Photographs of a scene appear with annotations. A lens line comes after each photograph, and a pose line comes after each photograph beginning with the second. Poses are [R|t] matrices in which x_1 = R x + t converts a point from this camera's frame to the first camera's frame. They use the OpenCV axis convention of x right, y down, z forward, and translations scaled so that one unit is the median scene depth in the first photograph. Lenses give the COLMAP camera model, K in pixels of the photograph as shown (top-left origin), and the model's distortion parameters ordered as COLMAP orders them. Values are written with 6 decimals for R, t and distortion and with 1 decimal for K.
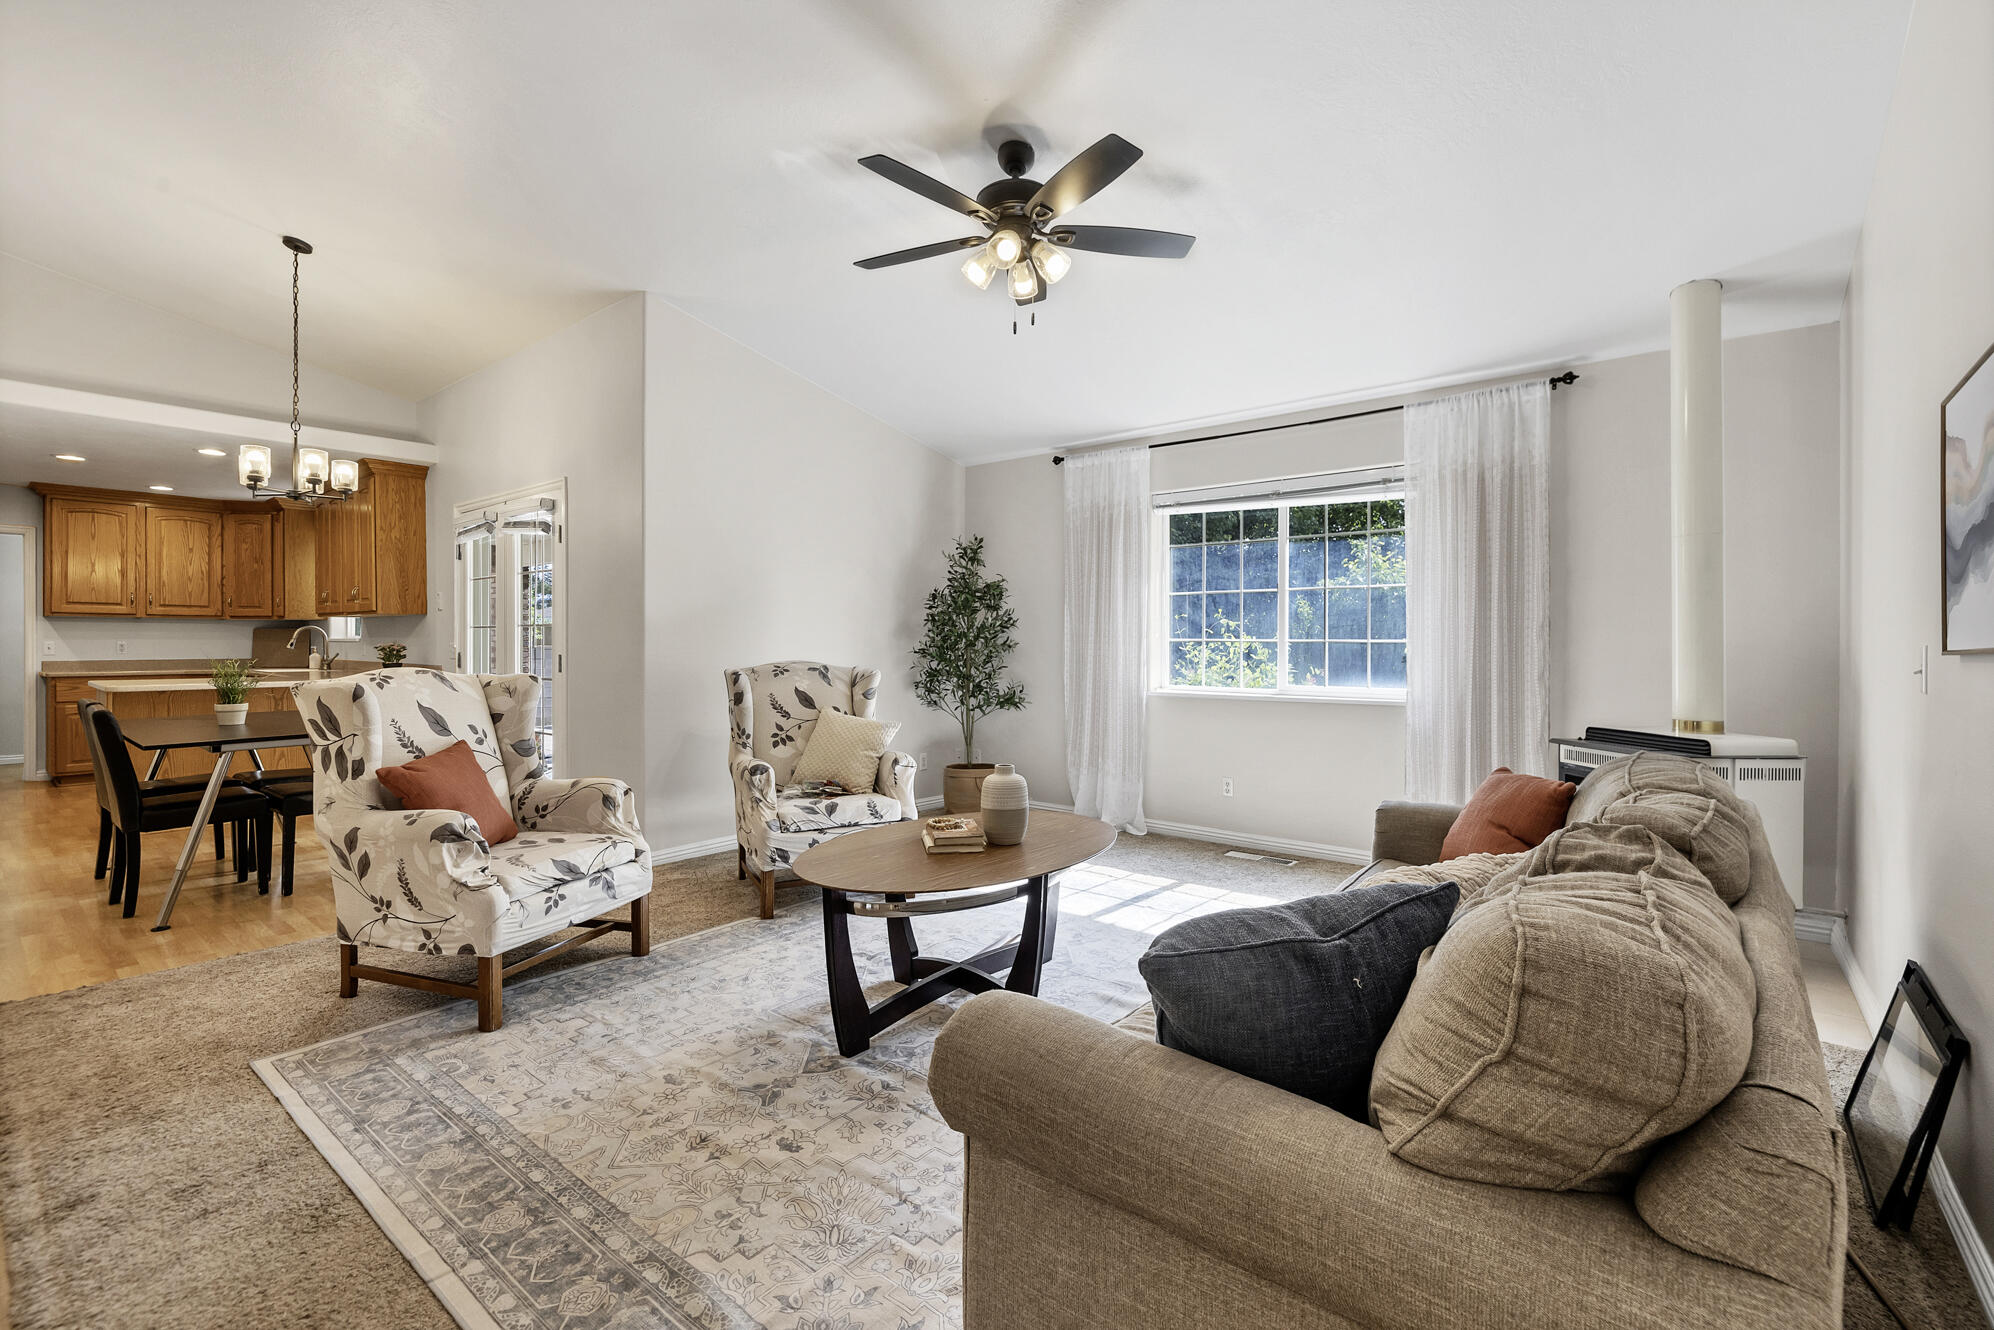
lens RADIAL K [[858.6, 0, 1009.3], [0, 858.6, 643.5], [0, 0, 1]] dist [-0.000773, -0.000340]
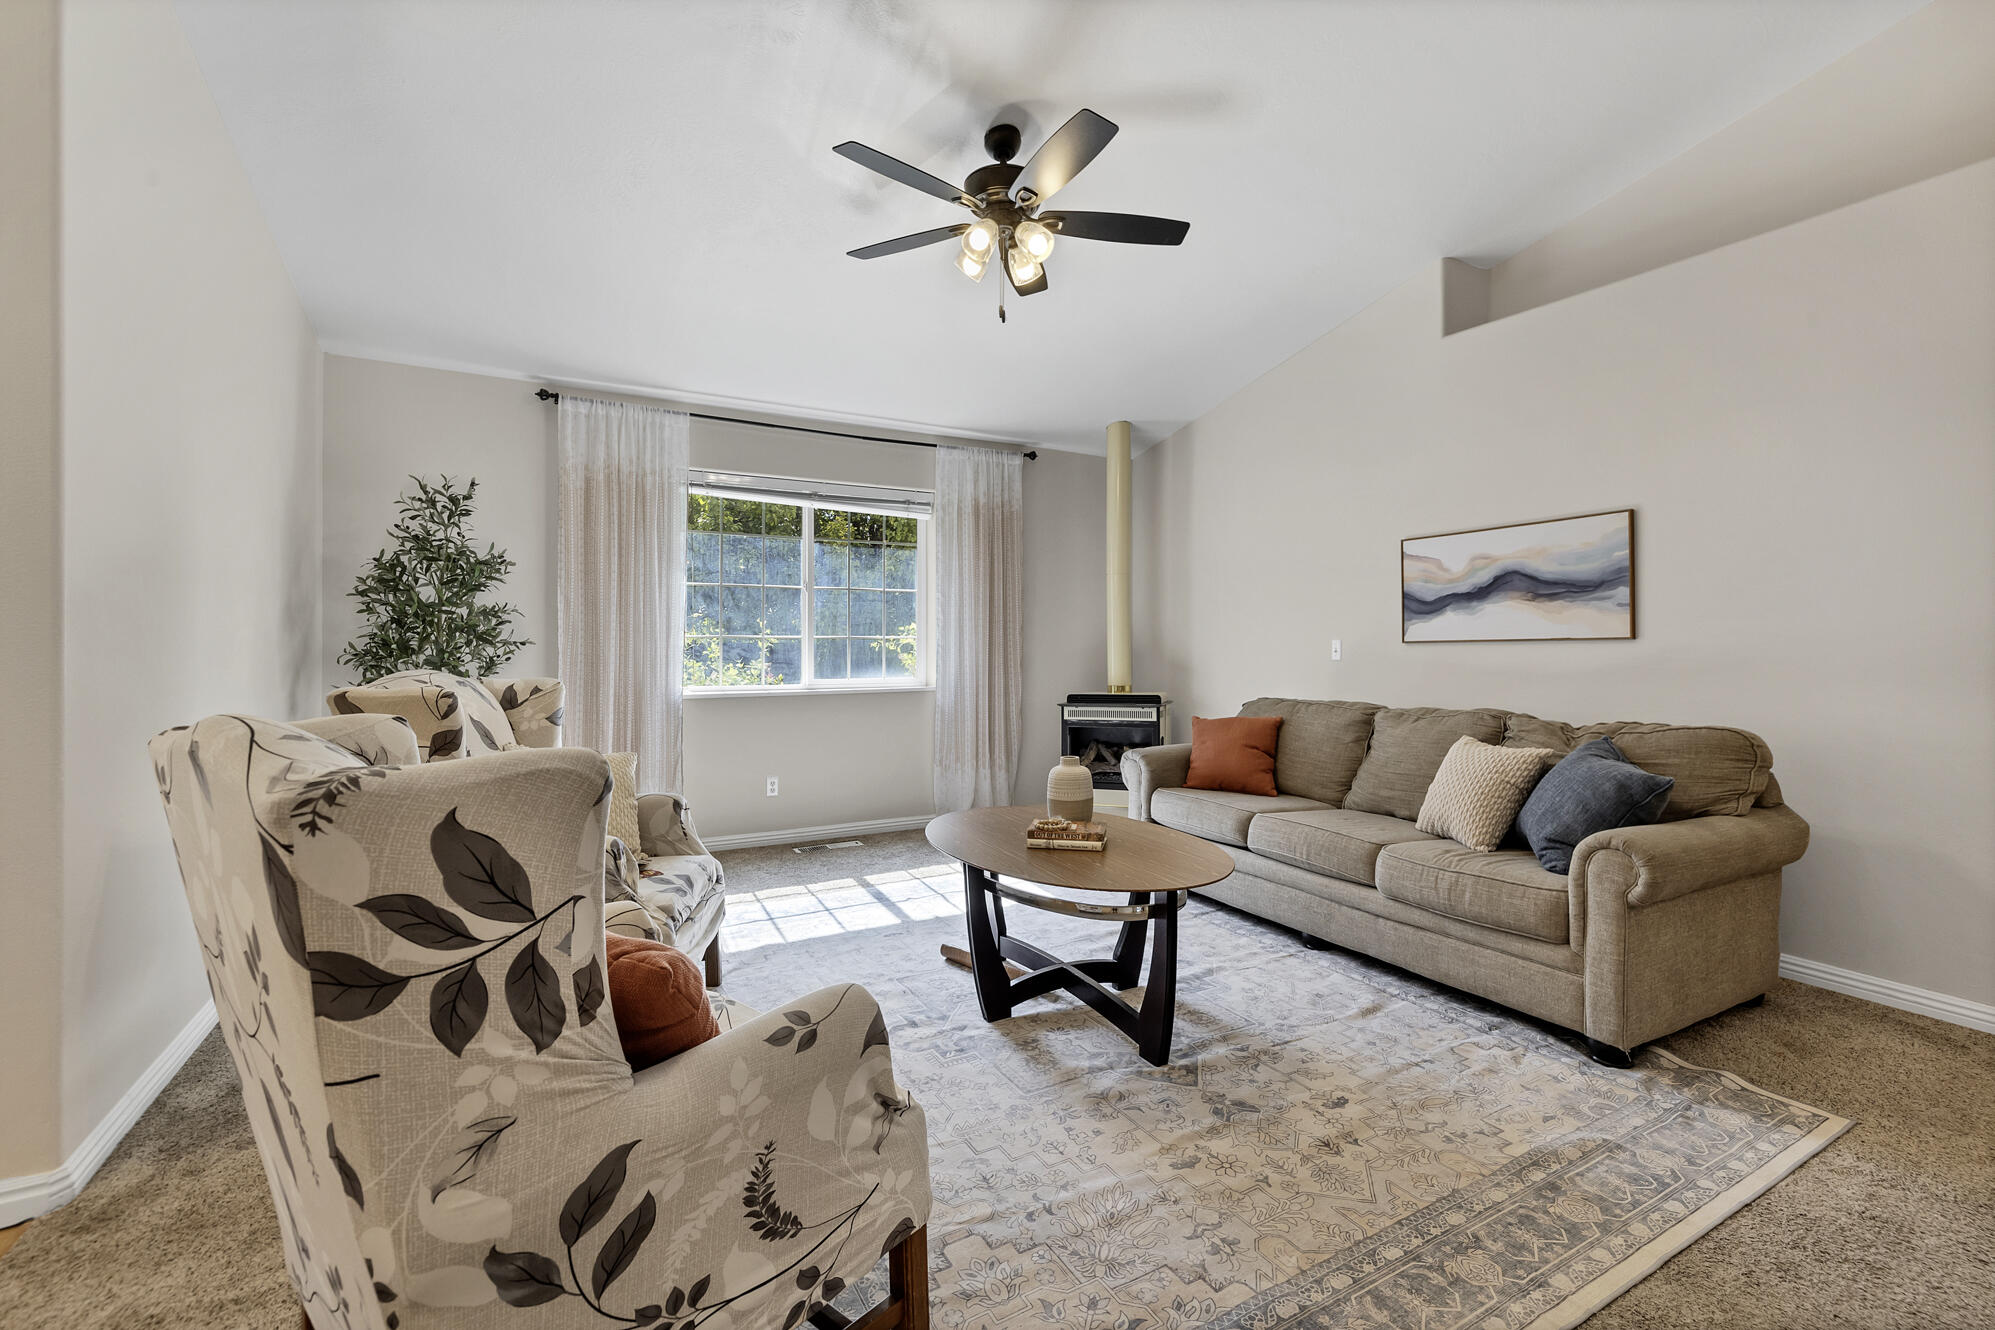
lens RADIAL K [[870.1, 0, 1003.4], [0, 870.1, 644.8], [0, 0, 1]] dist [0.009611, 0.000037]
pose [[0.374234, -0.006132, 0.927314, -0.788727], [0.000960, 0.999980, 0.006225, 0.000065], [-0.927334, -0.001440, 0.374233, 0.539004]]
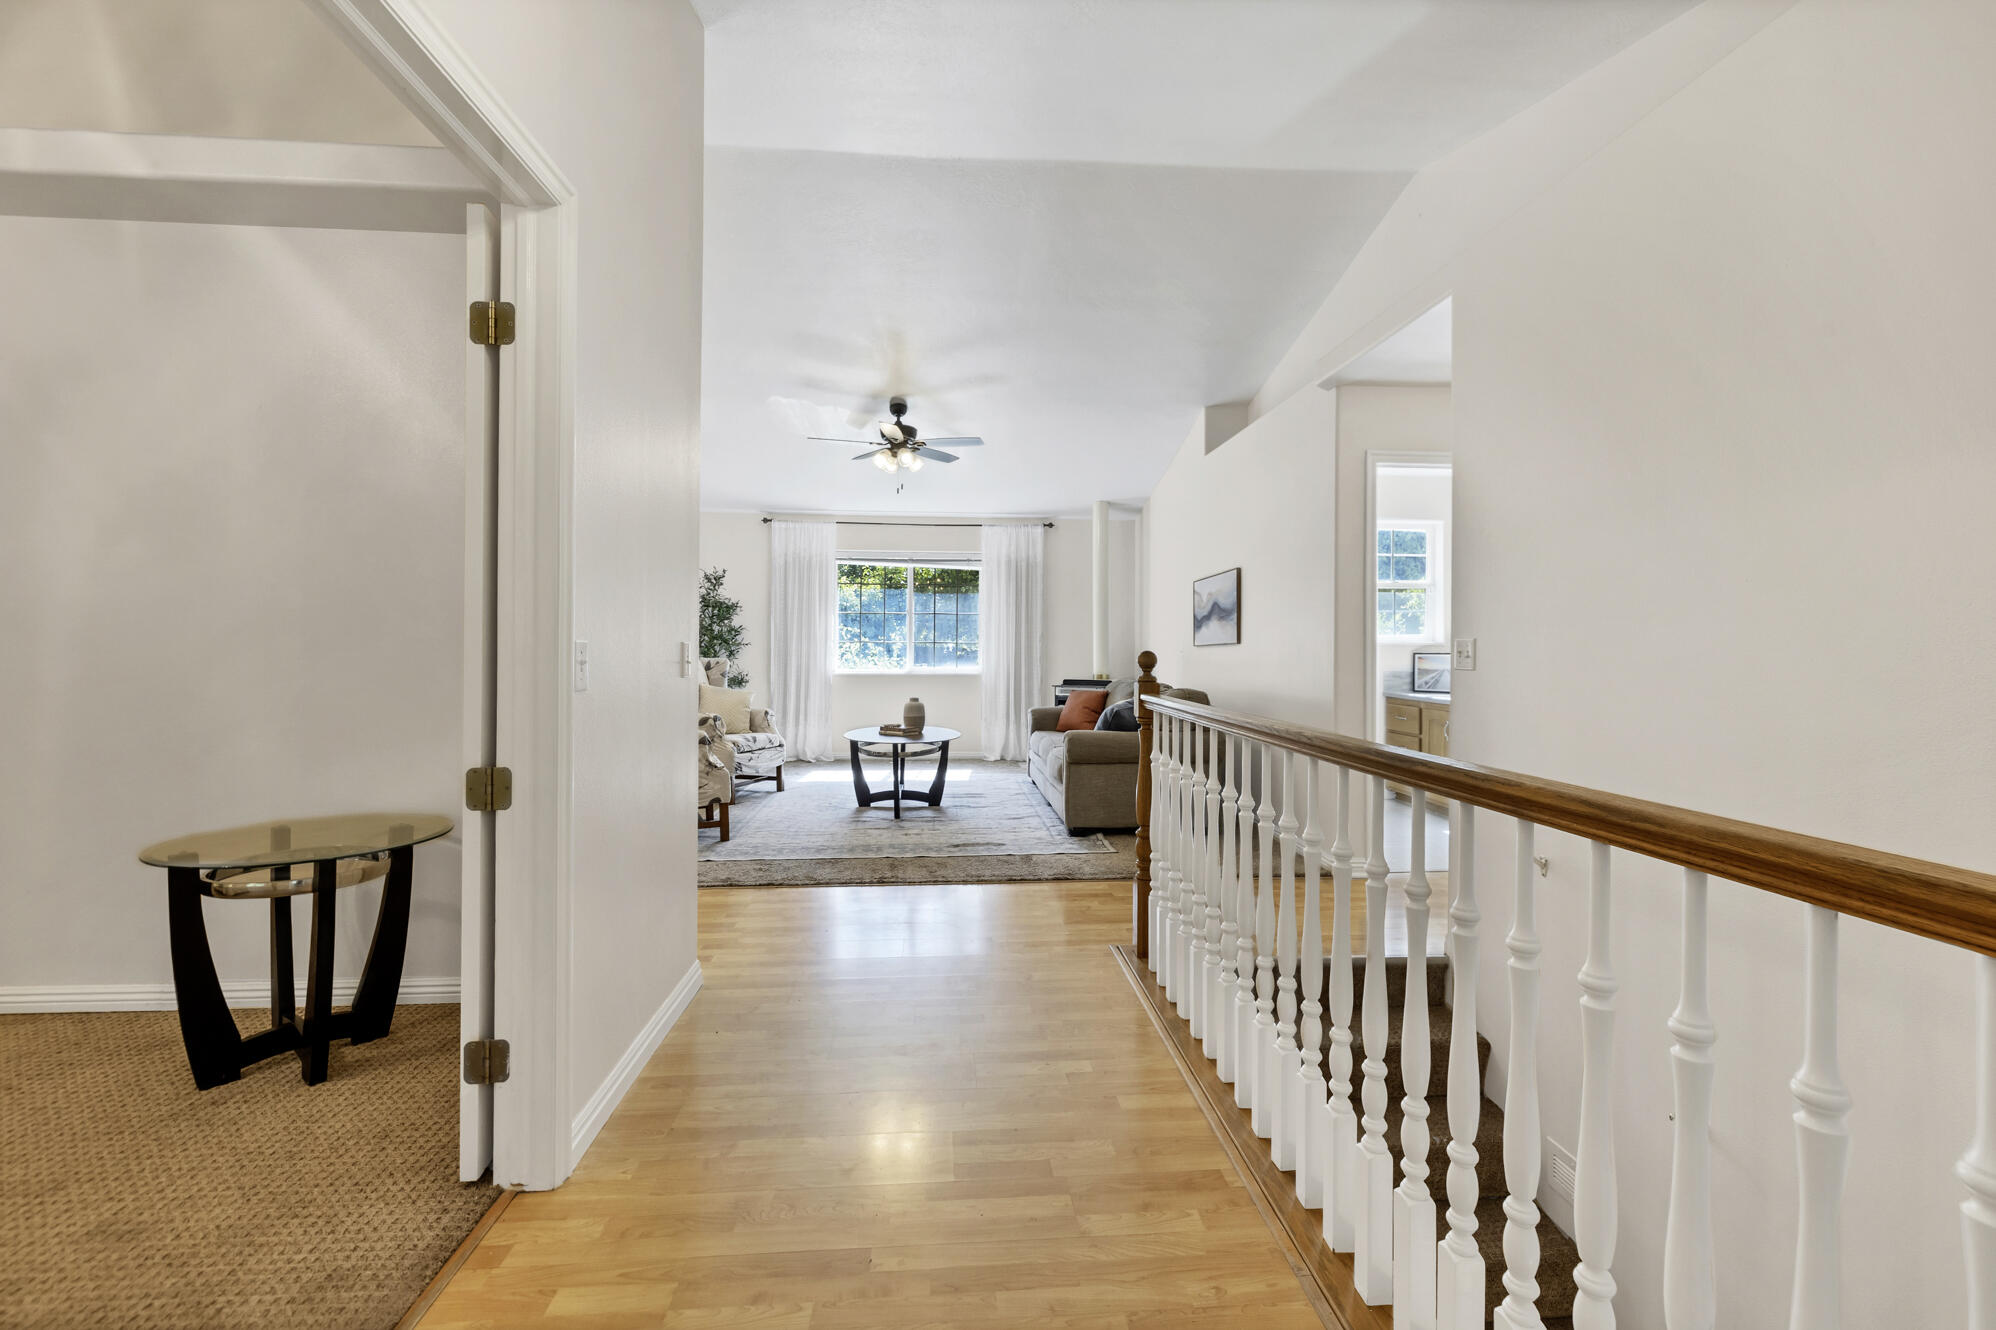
lens RADIAL K [[870.6, 0, 1003.9], [0, 870.6, 644.8], [0, 0, 1]] dist [0.009611, 0.000037]
pose [[0.722934, 0.002951, 0.690911, -1.087762], [-0.002854, 0.999995, -0.001285, 0.006311], [-0.690911, -0.001043, 0.722939, -0.603713]]
